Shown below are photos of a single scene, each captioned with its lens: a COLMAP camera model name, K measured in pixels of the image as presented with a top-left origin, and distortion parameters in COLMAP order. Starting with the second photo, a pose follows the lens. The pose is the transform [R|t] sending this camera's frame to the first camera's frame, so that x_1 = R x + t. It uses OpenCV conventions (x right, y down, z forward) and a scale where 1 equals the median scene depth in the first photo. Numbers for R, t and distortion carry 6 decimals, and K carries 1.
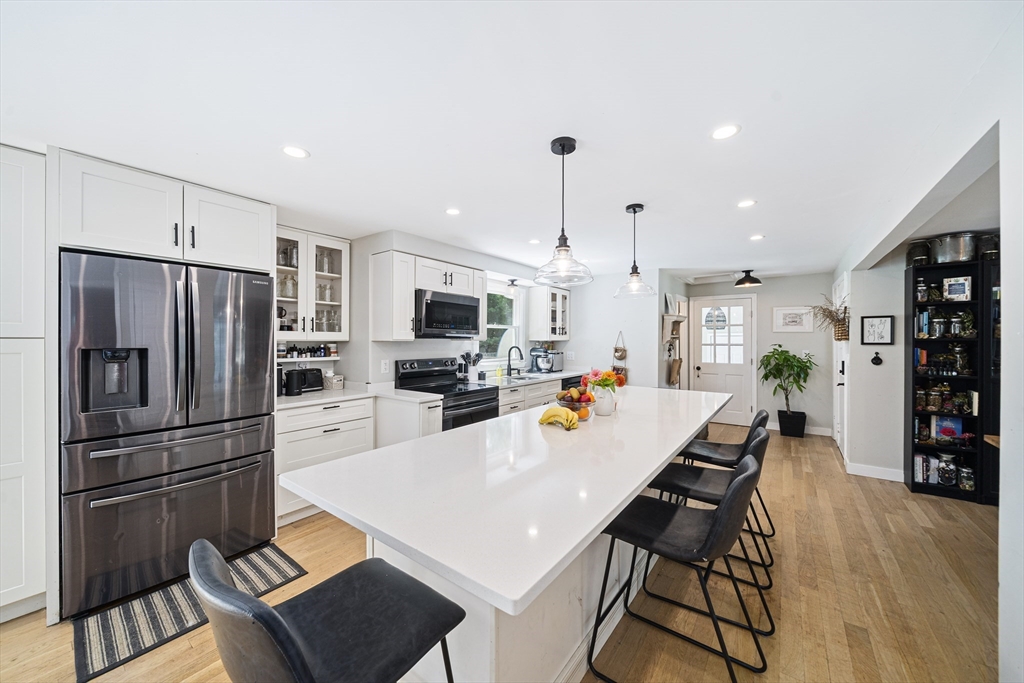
lens RADIAL K [[376.7, 0, 506.2], [0, 376.7, 343.0], [0, 0, 1]] dist [-0.005566, 0.000270]
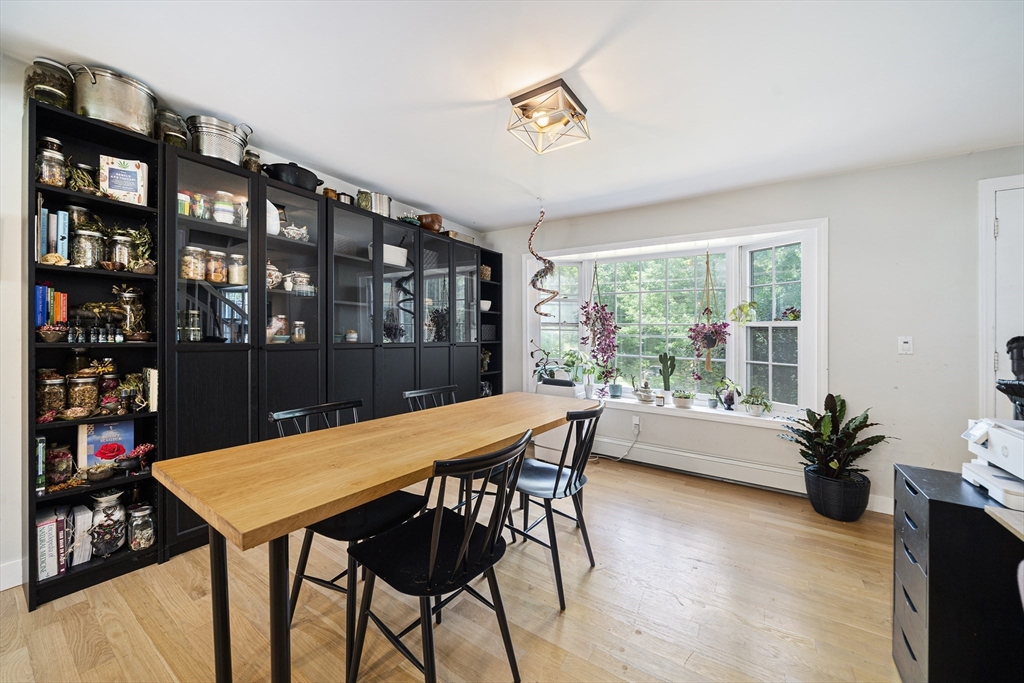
lens RADIAL K [[376.7, 0, 508.1], [0, 376.7, 338.5], [0, 0, 1]] dist [-0.005566, 0.000270]
pose [[-0.041200, -0.003877, 0.999143, 0.633822], [0.000857, 0.999992, 0.003916, 0.078153], [-0.999151, 0.001017, -0.041196, 0.463008]]
